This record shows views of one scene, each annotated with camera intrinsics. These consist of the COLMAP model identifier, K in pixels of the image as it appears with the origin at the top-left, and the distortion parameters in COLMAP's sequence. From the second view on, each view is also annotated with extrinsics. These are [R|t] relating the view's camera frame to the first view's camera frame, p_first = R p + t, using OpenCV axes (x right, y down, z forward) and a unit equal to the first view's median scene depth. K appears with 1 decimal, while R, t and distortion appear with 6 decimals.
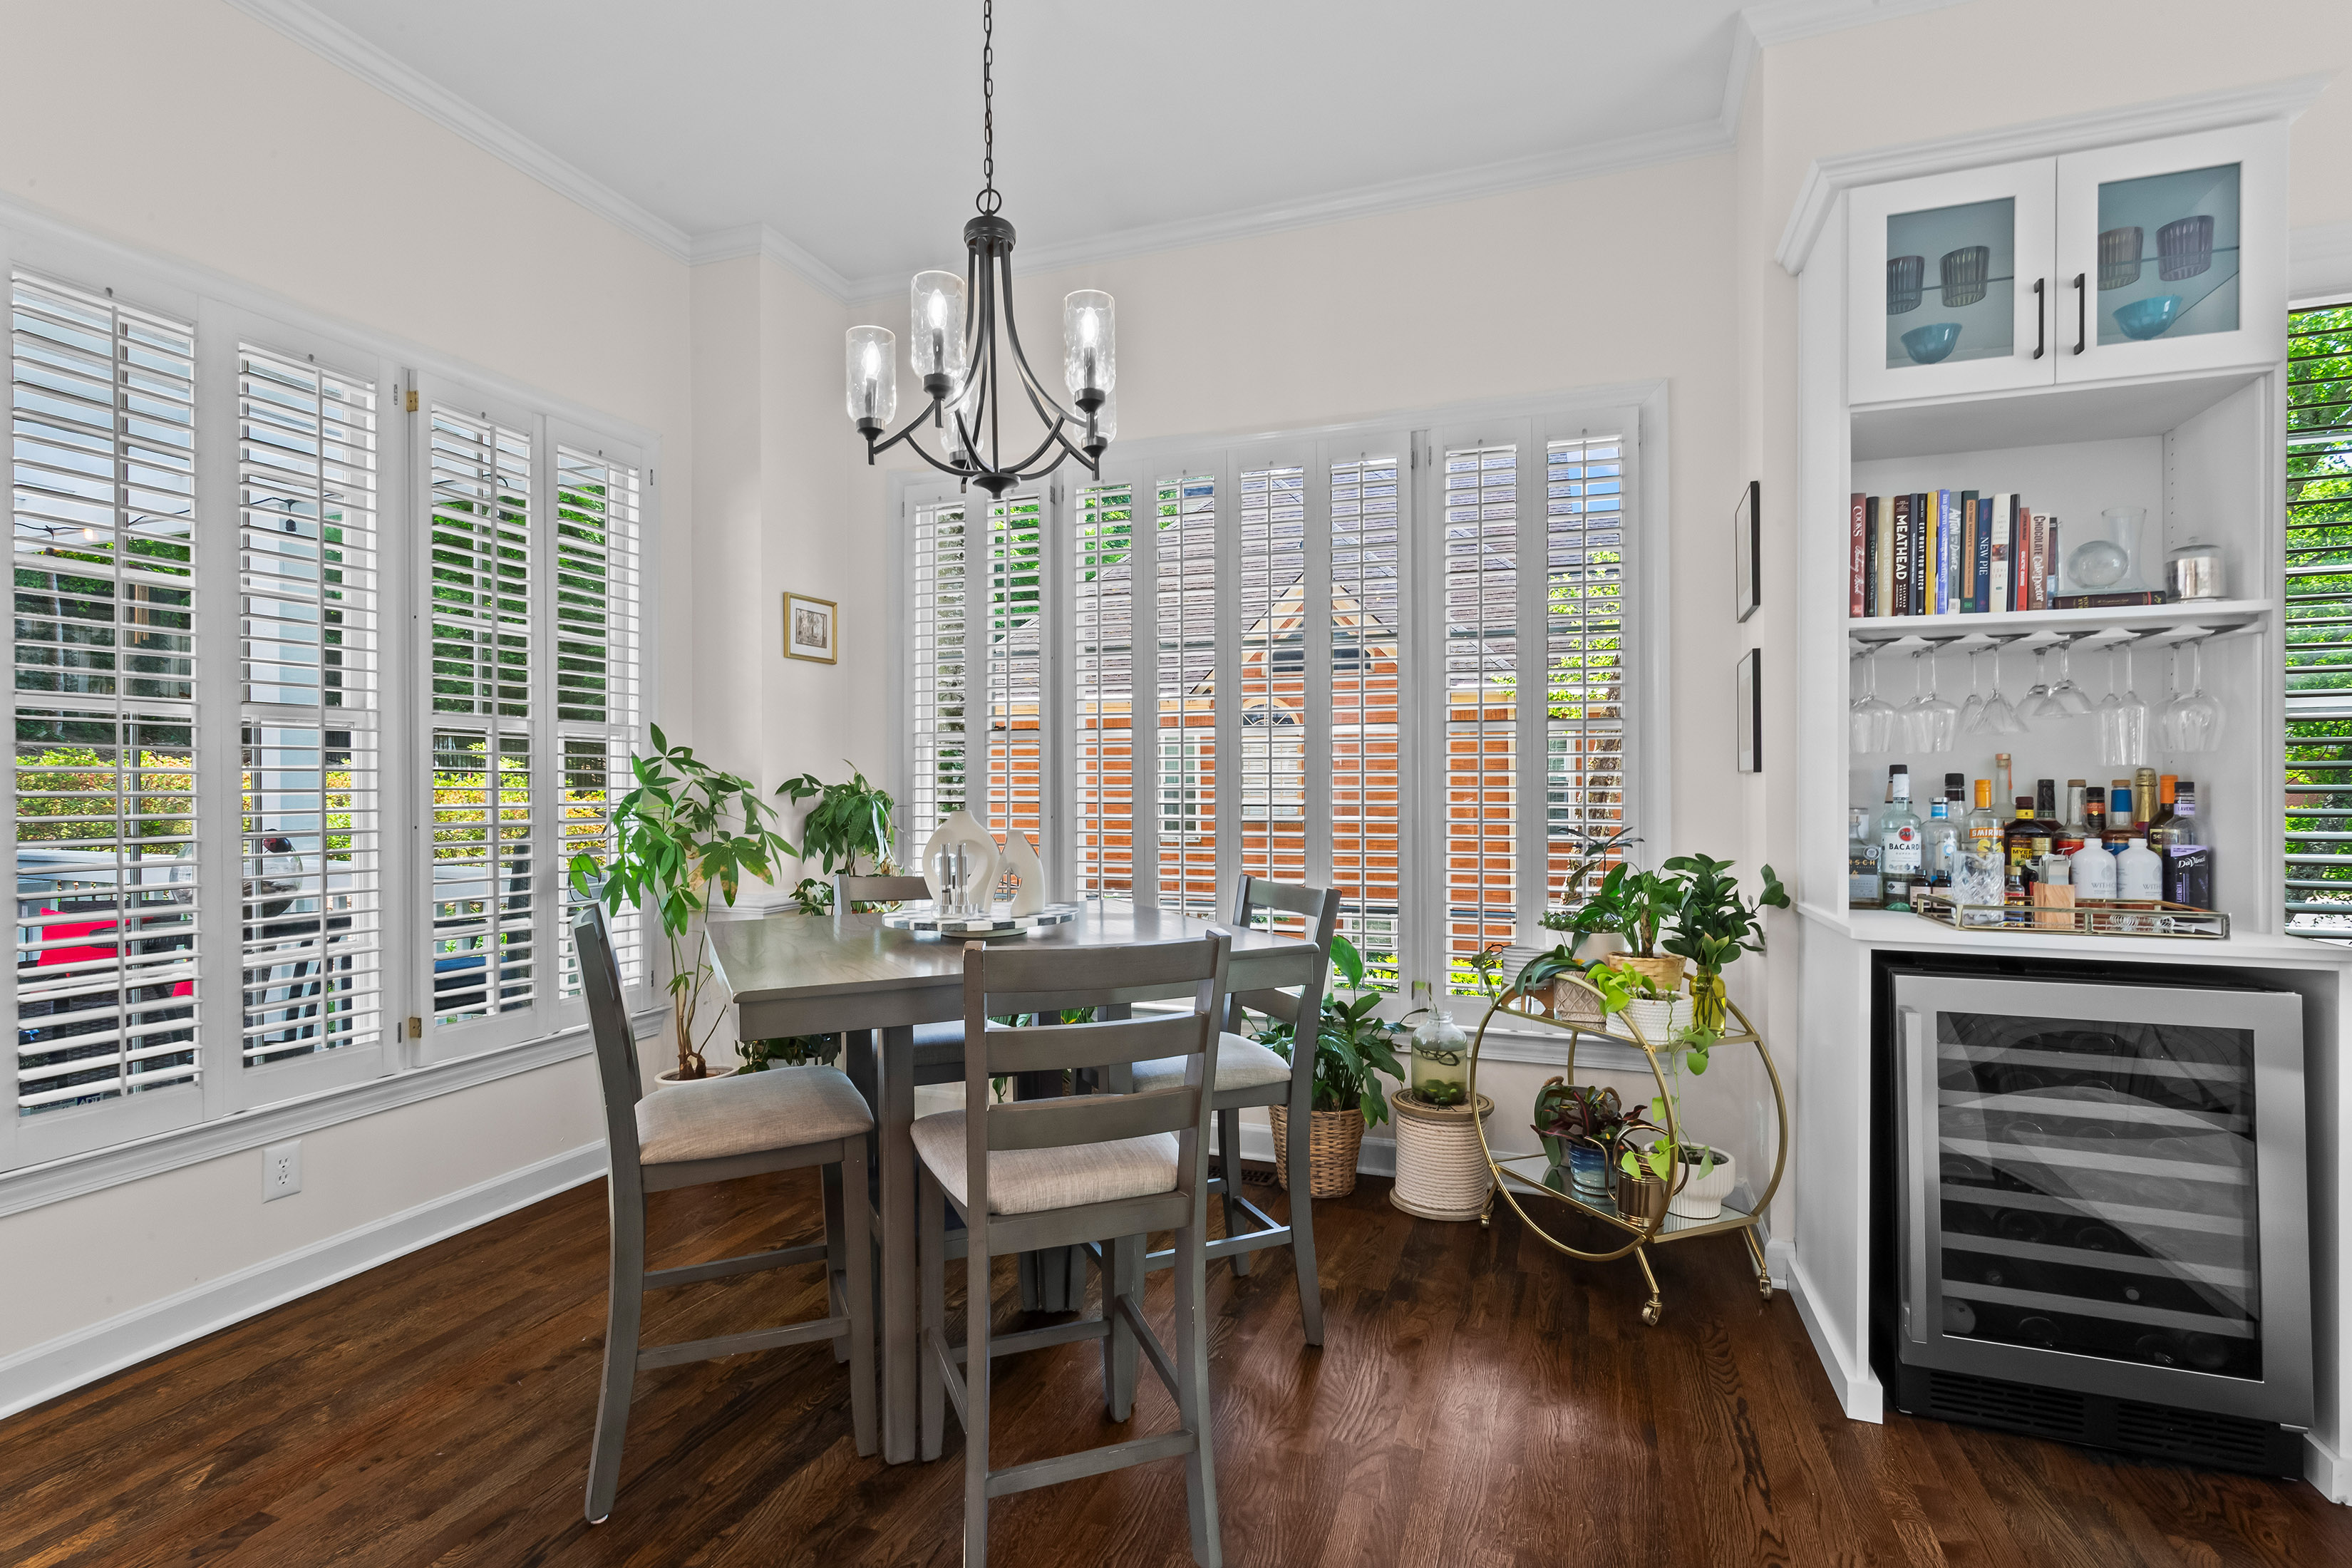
lens RADIAL K [[1130.9, 0, 1146.8], [0, 1130.9, 784.7], [0, 0, 1]] dist [-0.002073, 0.003095]
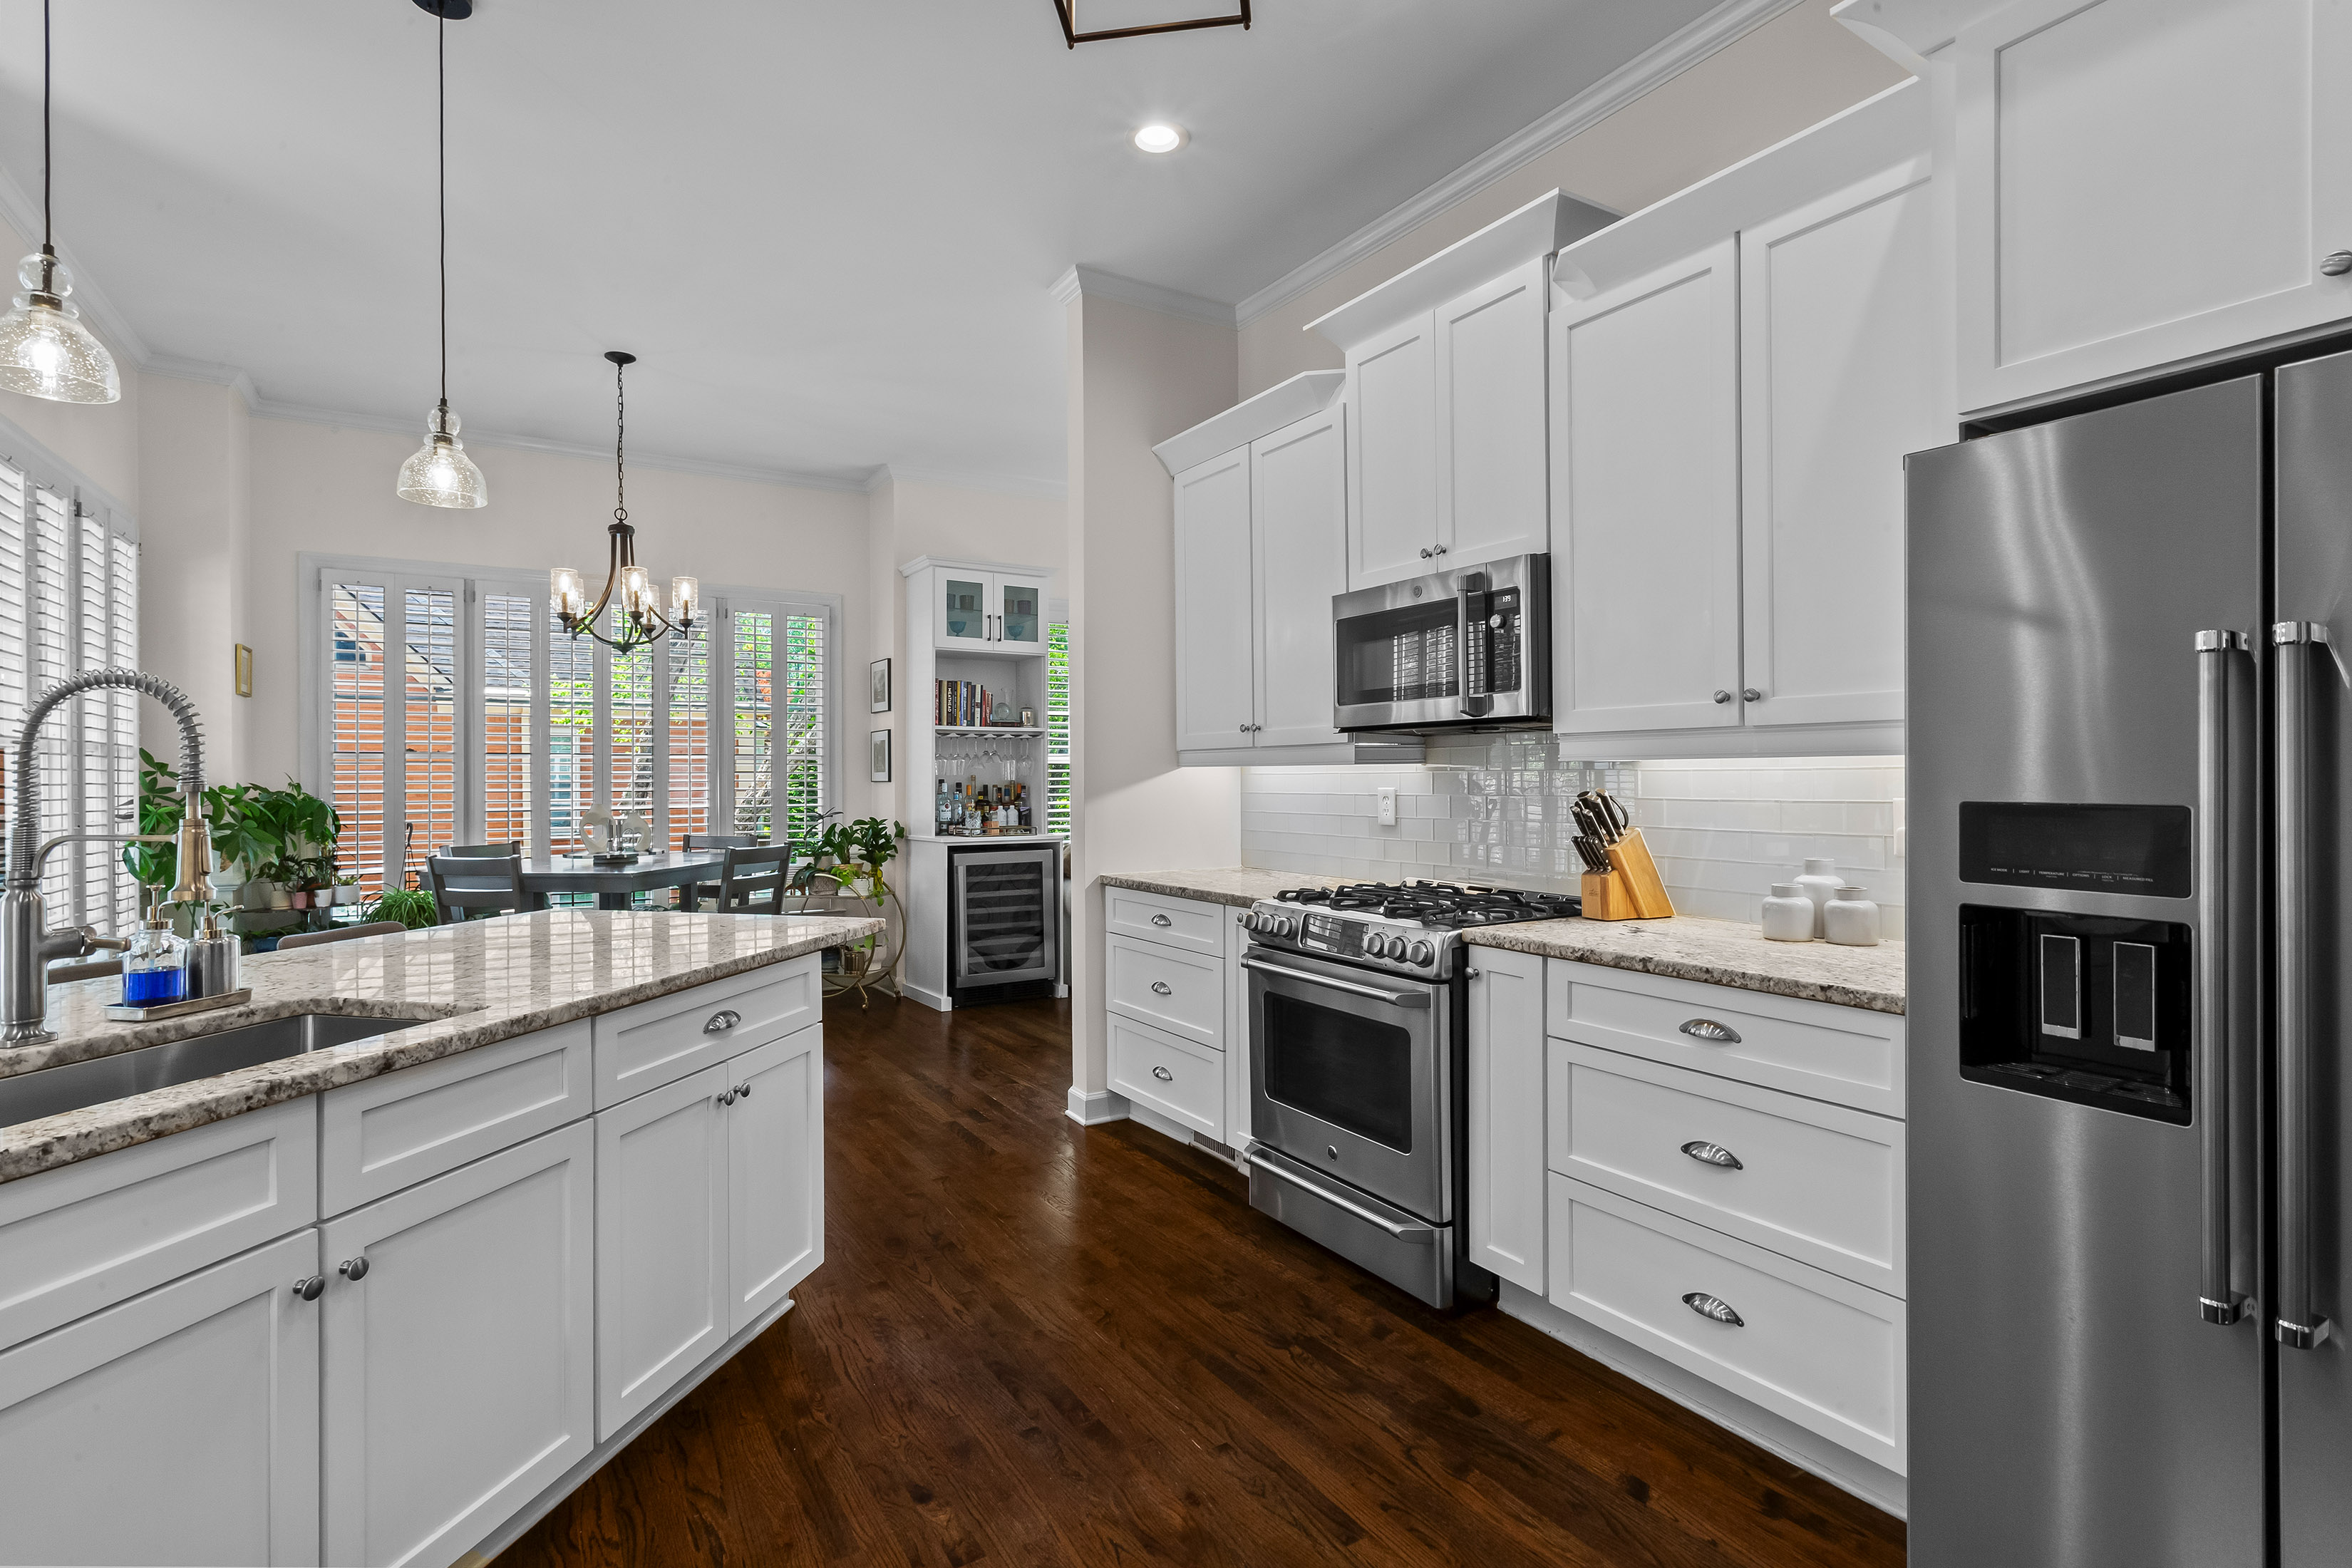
lens RADIAL K [[1130.9, 0, 1175.3], [0, 1130.9, 770.8], [0, 0, 1]] dist [-0.002073, 0.003095]
pose [[0.604172, 0.003504, 0.796847, -1.056515], [0.004551, 0.999959, -0.007847, -0.014329], [-0.796841, 0.008367, 0.604131, -0.969885]]
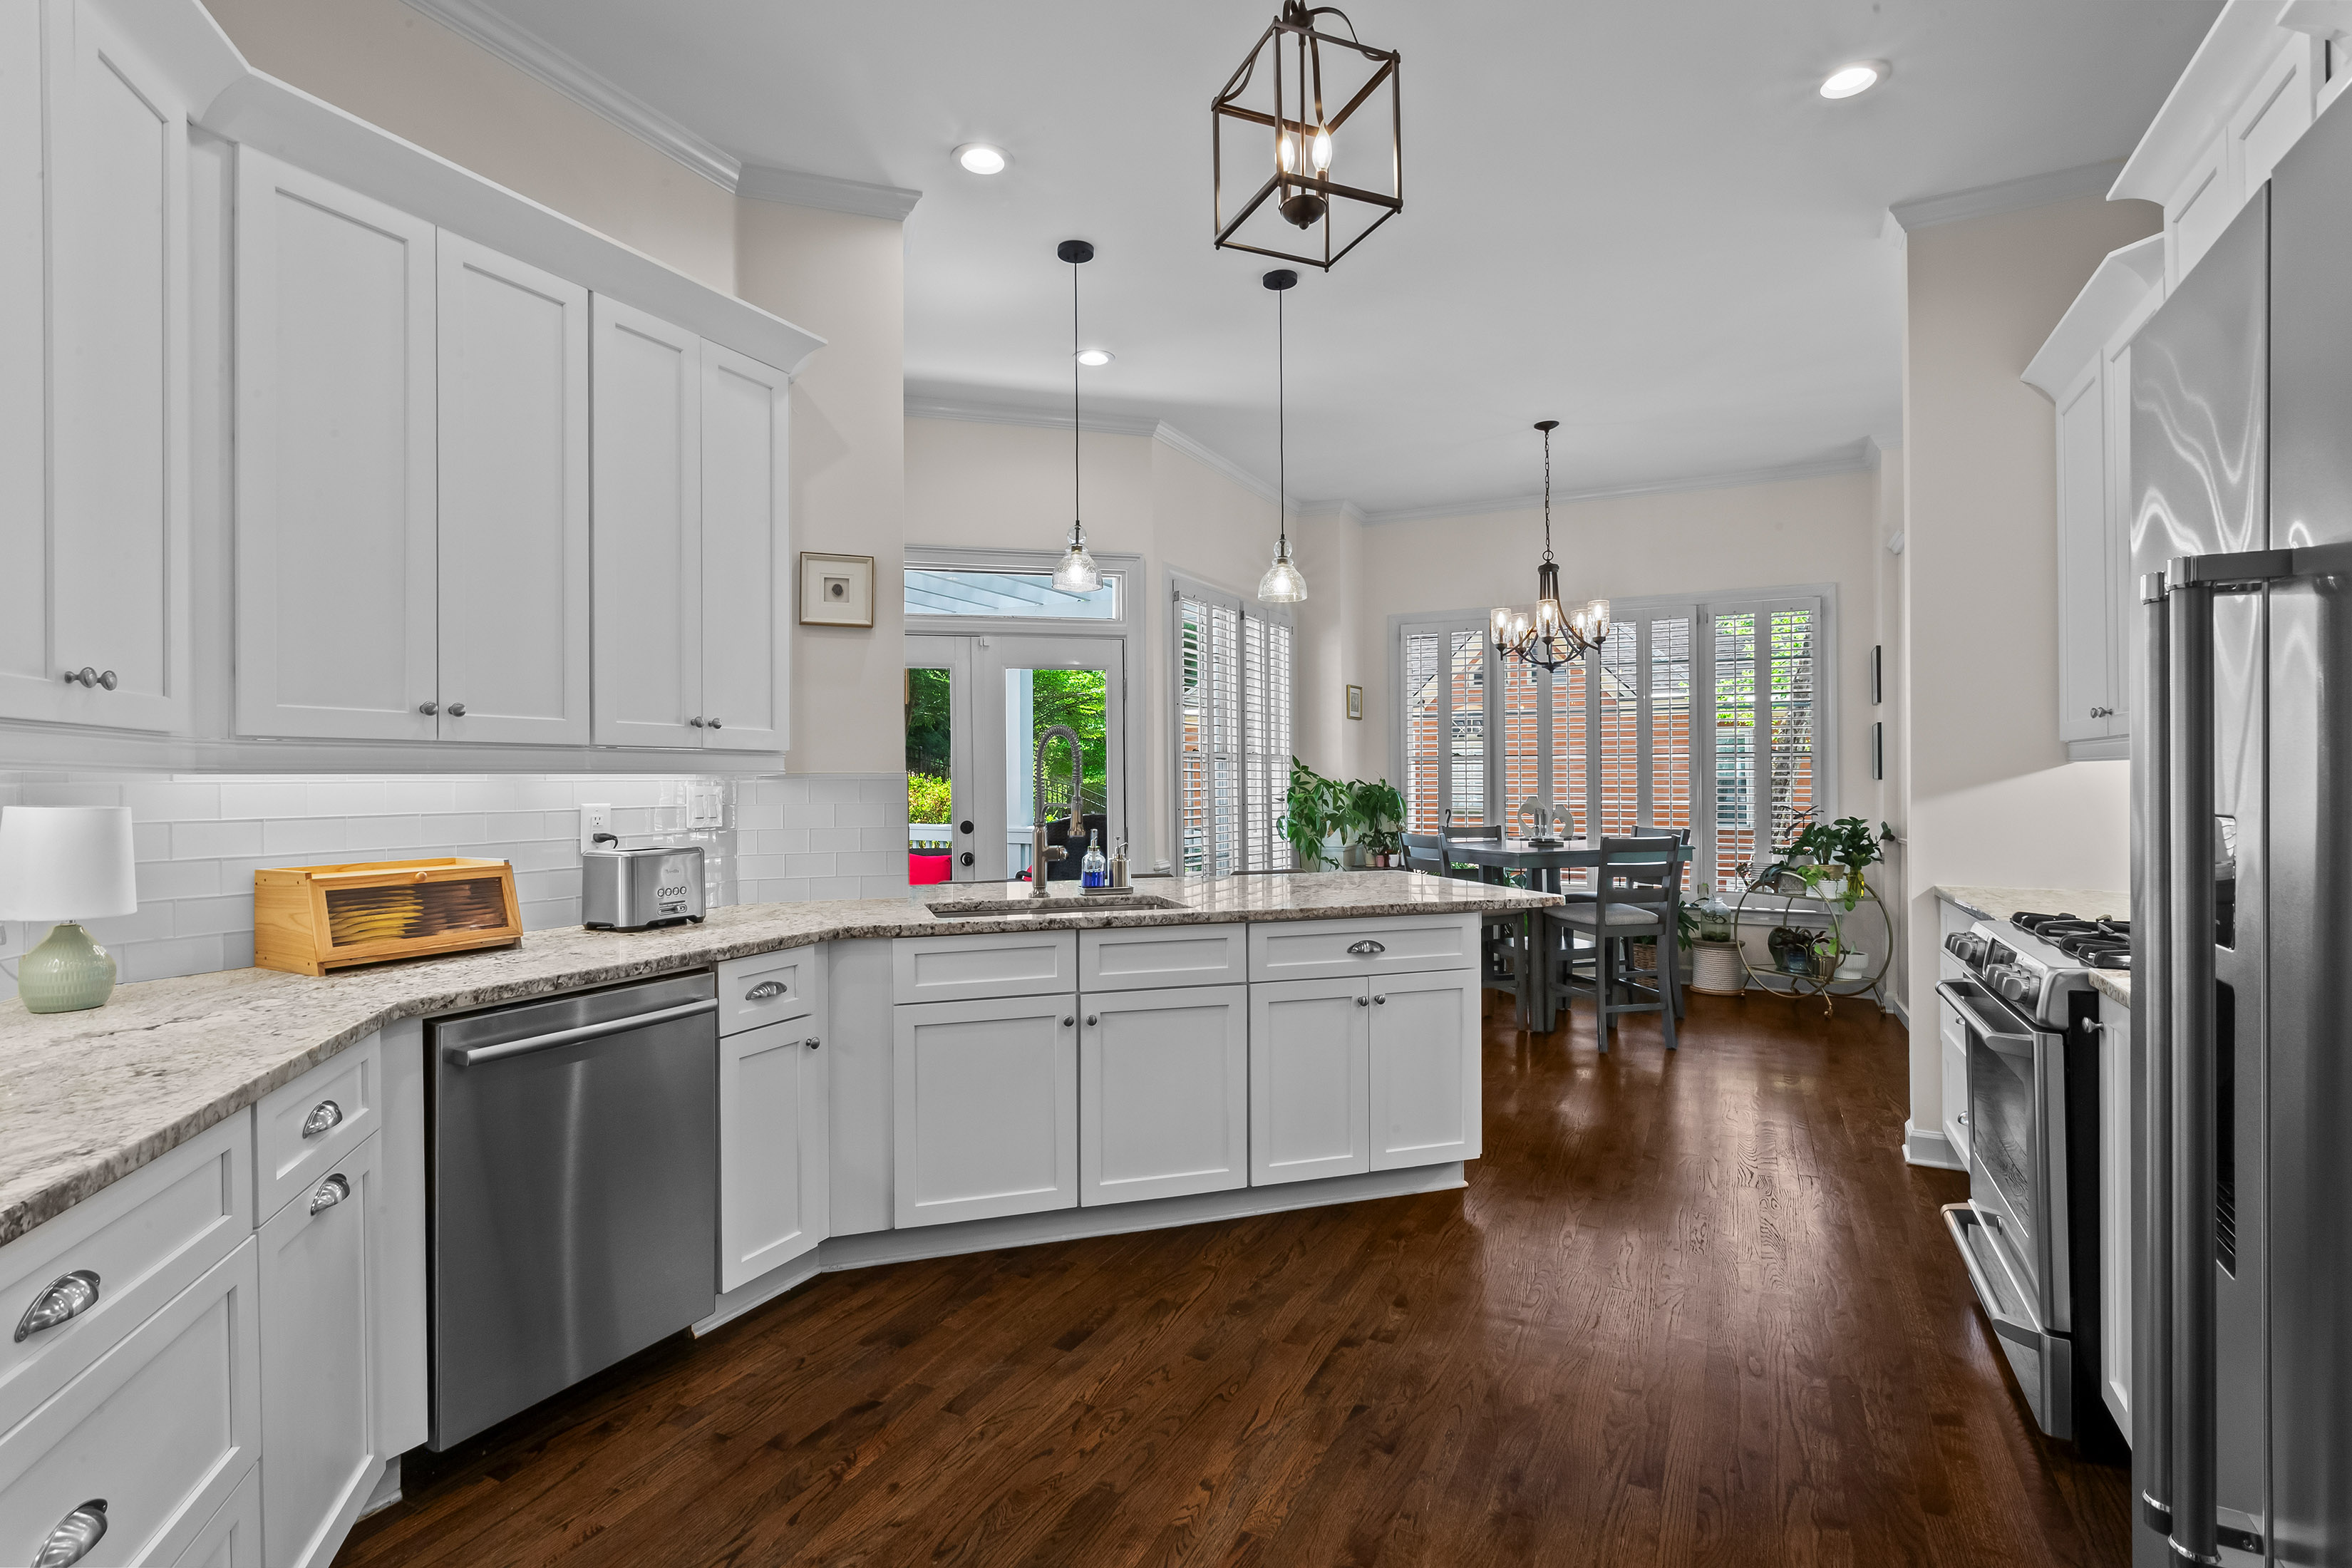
lens RADIAL K [[1130.9, 0, 1136.8], [0, 1130.9, 778.7], [0, 0, 1]] dist [-0.002073, 0.003095]
pose [[0.991981, -0.002096, -0.126370, -0.649720], [0.001946, 0.999997, -0.001310, -0.013428], [0.126372, 0.001054, 0.991982, -1.441351]]
